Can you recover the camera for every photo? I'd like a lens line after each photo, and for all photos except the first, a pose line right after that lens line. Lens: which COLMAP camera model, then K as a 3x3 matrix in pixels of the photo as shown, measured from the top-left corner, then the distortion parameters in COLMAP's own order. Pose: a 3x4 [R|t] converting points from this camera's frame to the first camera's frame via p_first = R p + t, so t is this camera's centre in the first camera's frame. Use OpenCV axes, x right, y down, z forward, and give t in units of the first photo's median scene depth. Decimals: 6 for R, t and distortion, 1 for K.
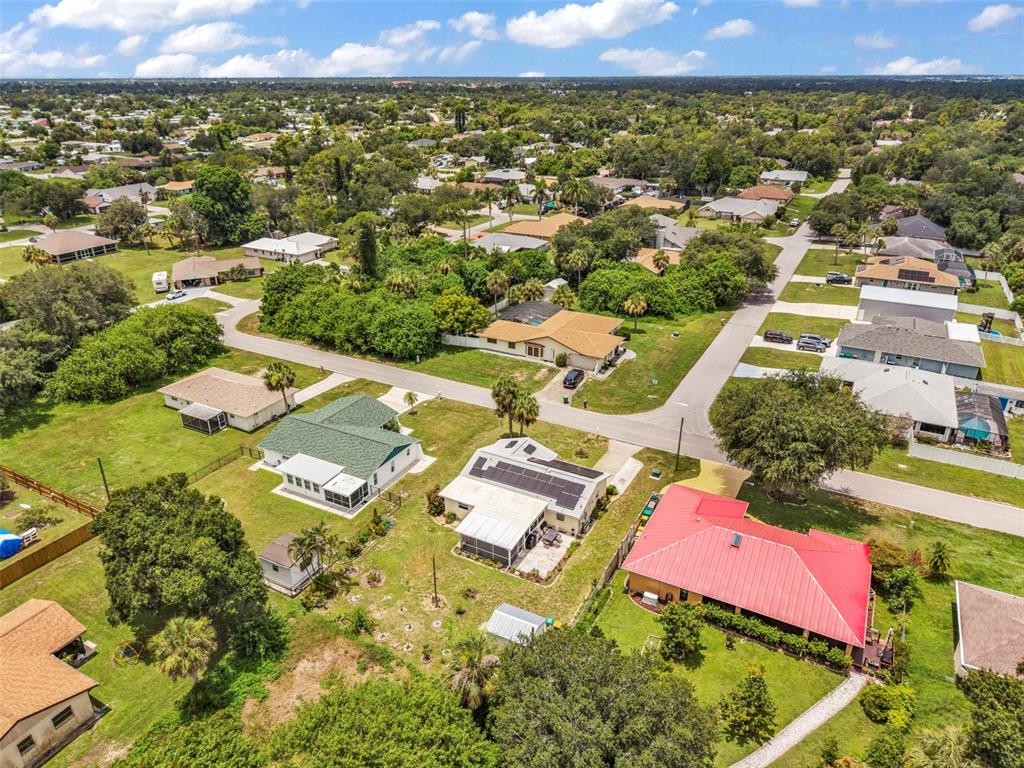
lens RADIAL K [[682.5, 0, 512.0], [0, 682.5, 384.0], [0, 0, 1]] dist [0.058482, -0.075472]
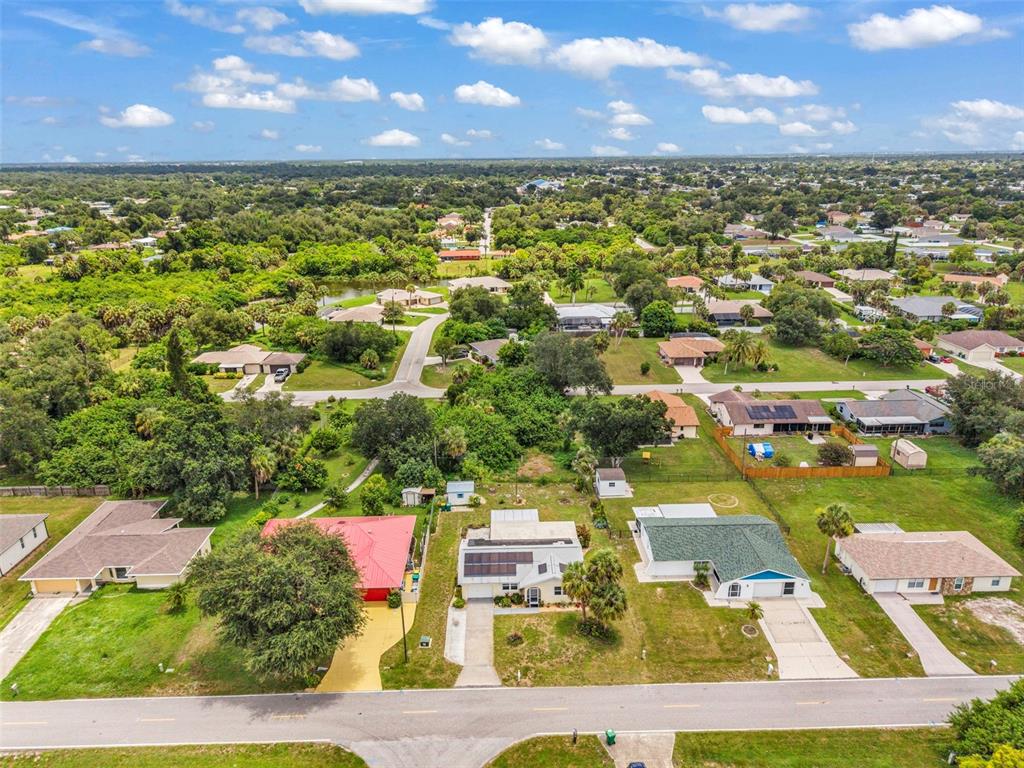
lens RADIAL K [[682.5, 0, 512.0], [0, 682.5, 384.0], [0, 0, 1]] dist [0.058482, -0.075472]
pose [[-0.871002, 0.165348, -0.462618, 0.376622], [-0.191162, 0.753381, 0.629185, -0.566410], [0.452562, 0.636457, -0.624588, 1.119516]]
